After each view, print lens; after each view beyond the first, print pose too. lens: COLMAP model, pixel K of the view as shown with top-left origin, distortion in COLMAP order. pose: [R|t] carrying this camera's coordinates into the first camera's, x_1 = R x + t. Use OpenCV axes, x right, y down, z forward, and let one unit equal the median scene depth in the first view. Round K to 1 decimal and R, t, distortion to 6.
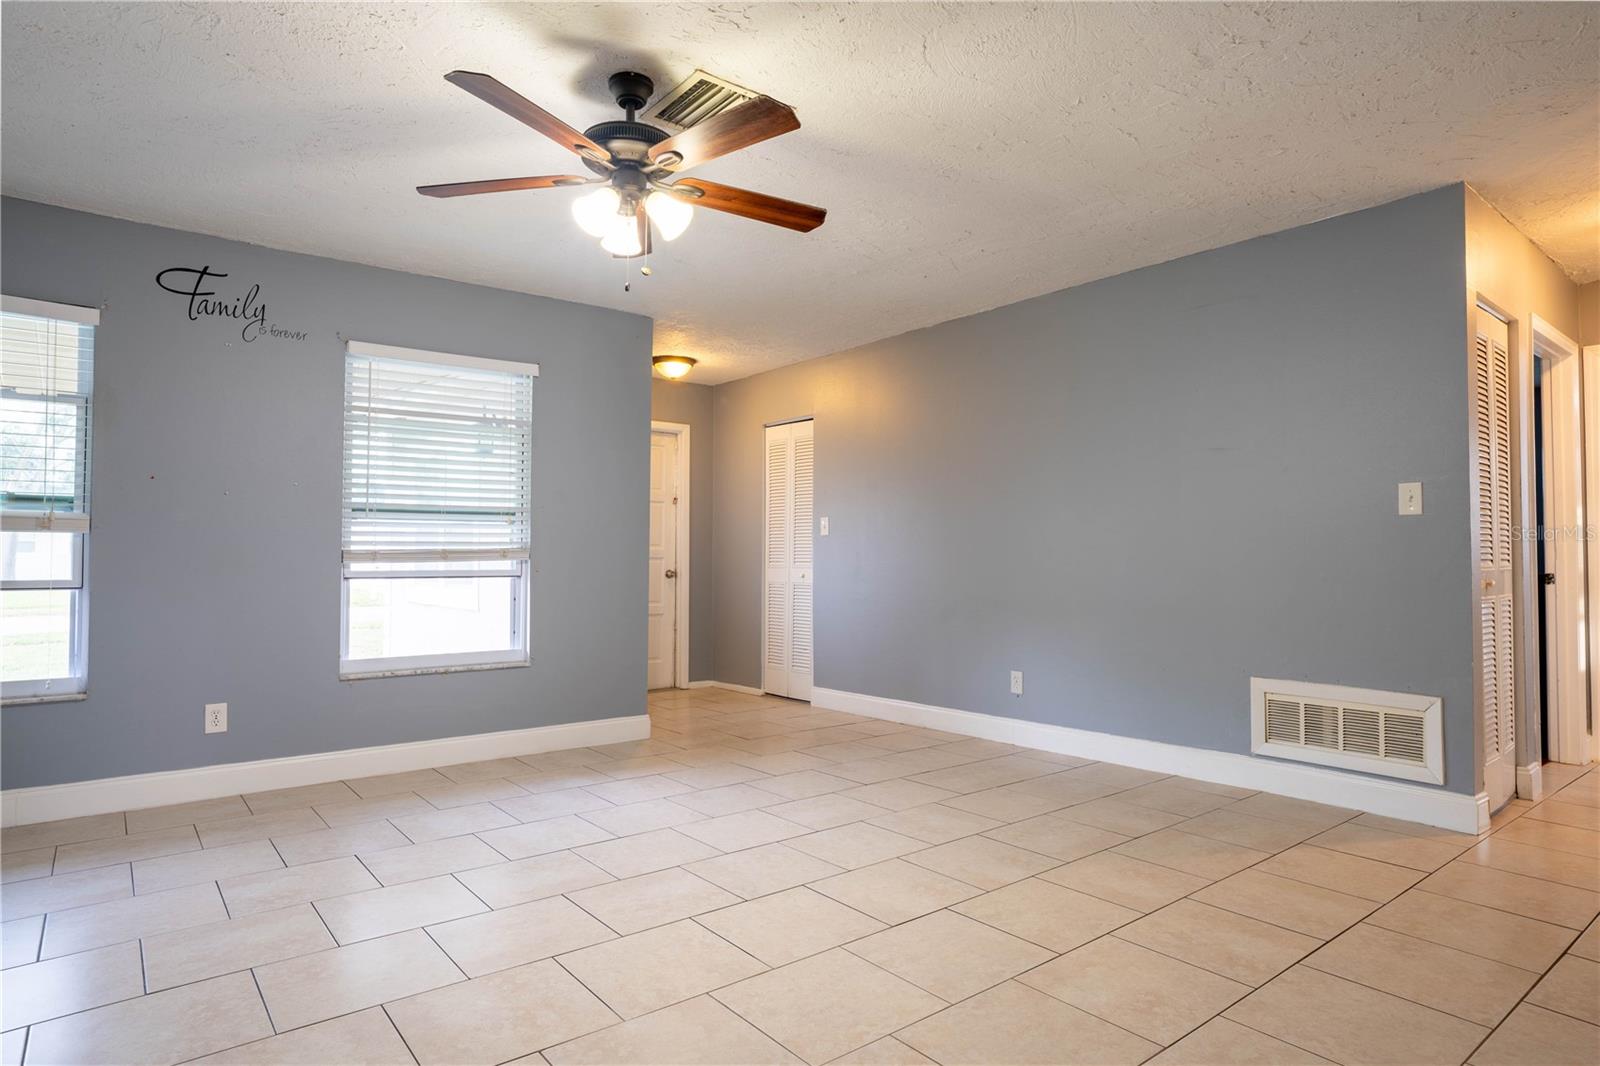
lens RADIAL K [[897.0, 0, 820.0], [0, 897.0, 537.6], [0, 0, 1]] dist [-0.053935, 0.041753]
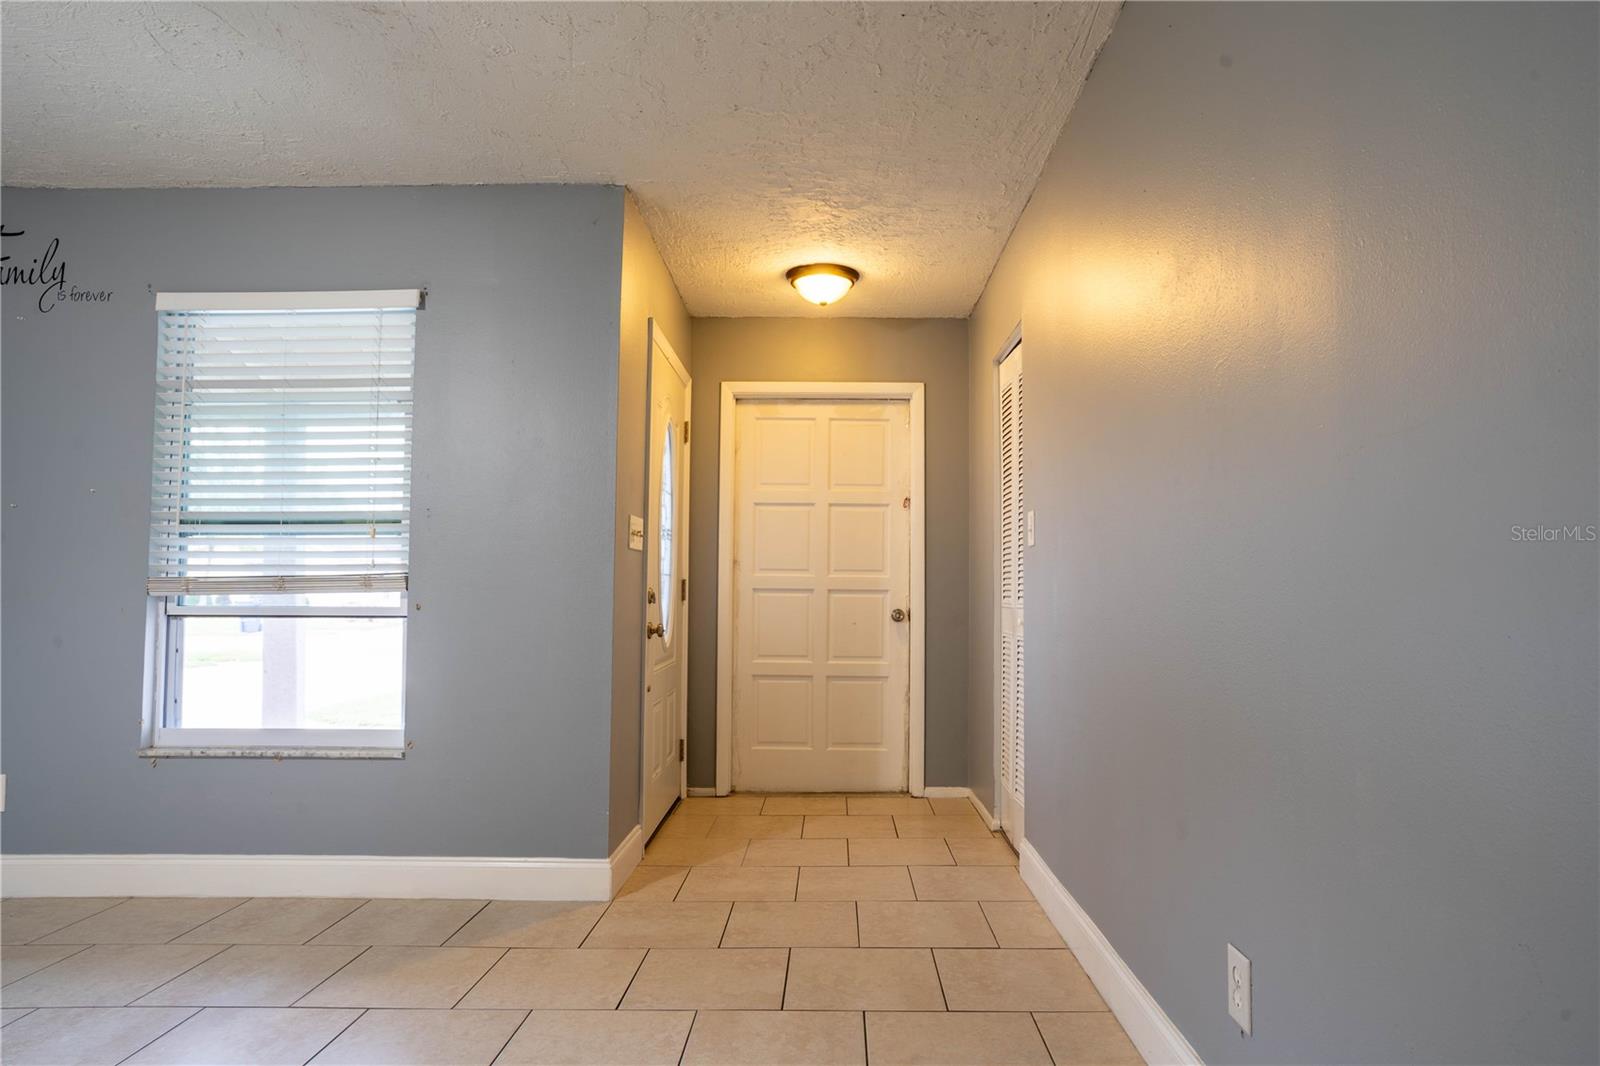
lens RADIAL K [[897.0, 0, 820.0], [0, 897.0, 537.6], [0, 0, 1]] dist [-0.053935, 0.041753]
pose [[0.765558, -0.035688, -0.642376, 0.349149], [0.011649, 0.999066, -0.041622, 0.018080], [0.643261, 0.024381, 0.765259, 0.780167]]
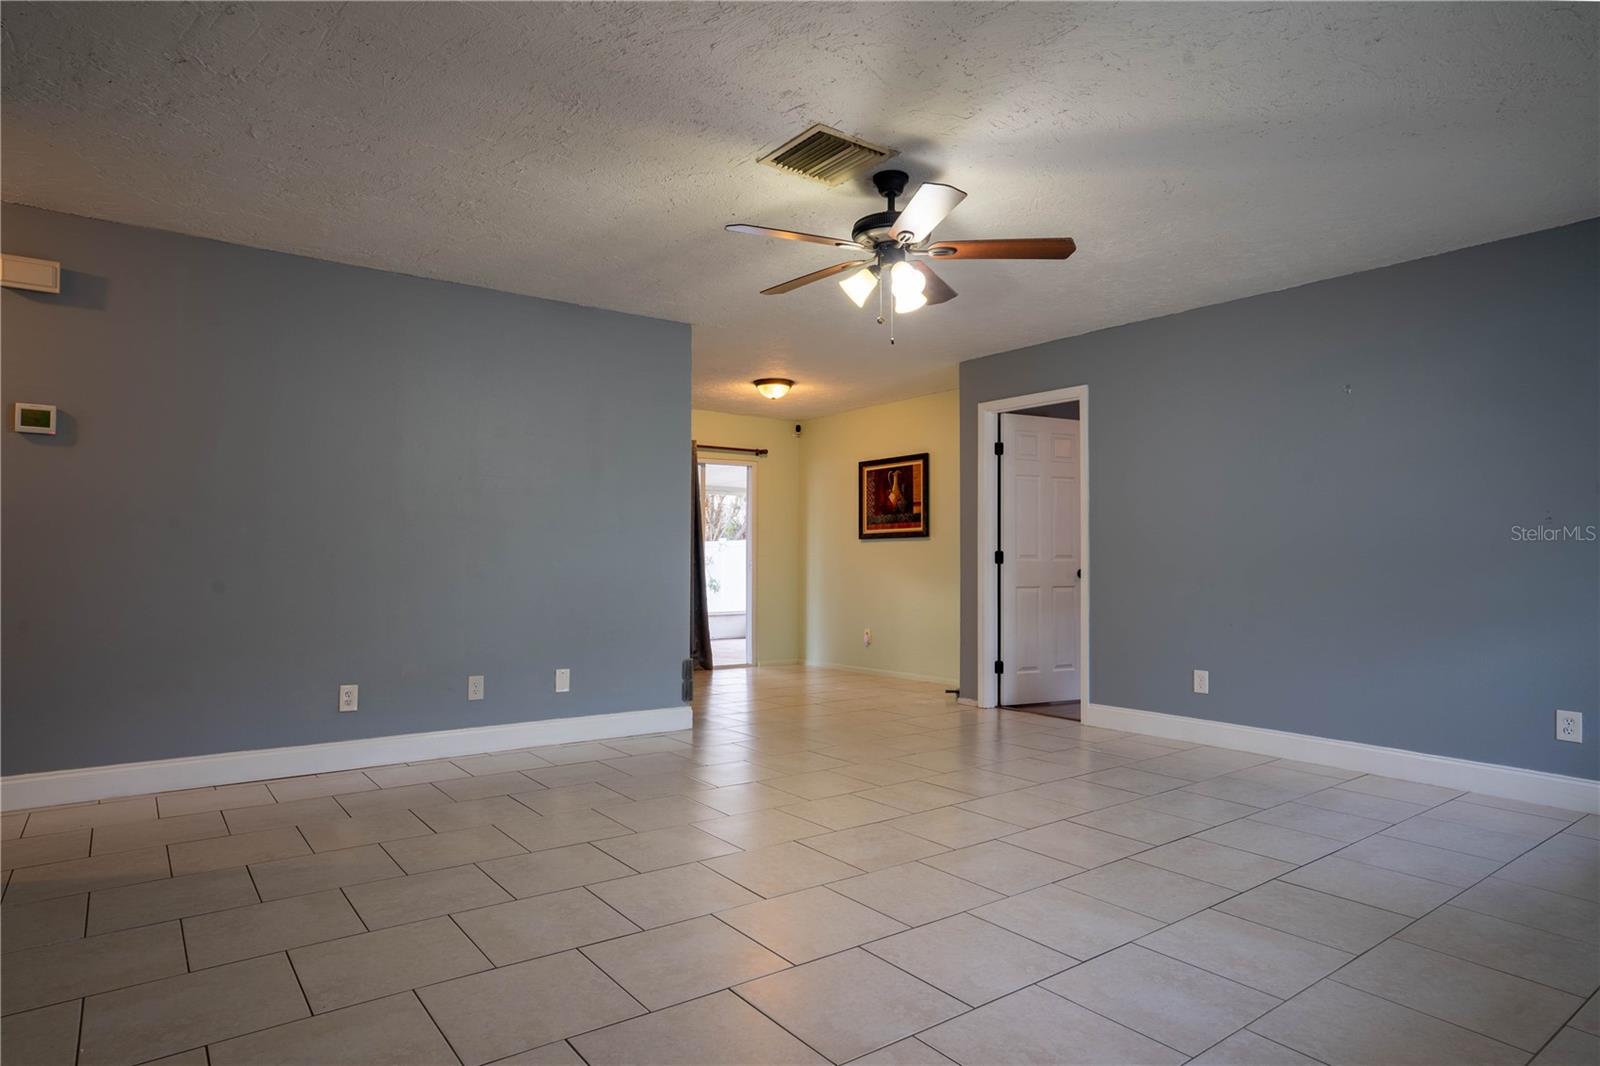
lens RADIAL K [[882.6, 0, 795.0], [0, 882.6, 498.9], [0, 0, 1]] dist [-0.000901, 0.000455]
pose [[0.999333, 0.011409, -0.034685, -0.198287], [-0.012862, 0.999037, -0.041957, -0.003929], [0.034173, 0.042376, 0.998517, -0.154999]]
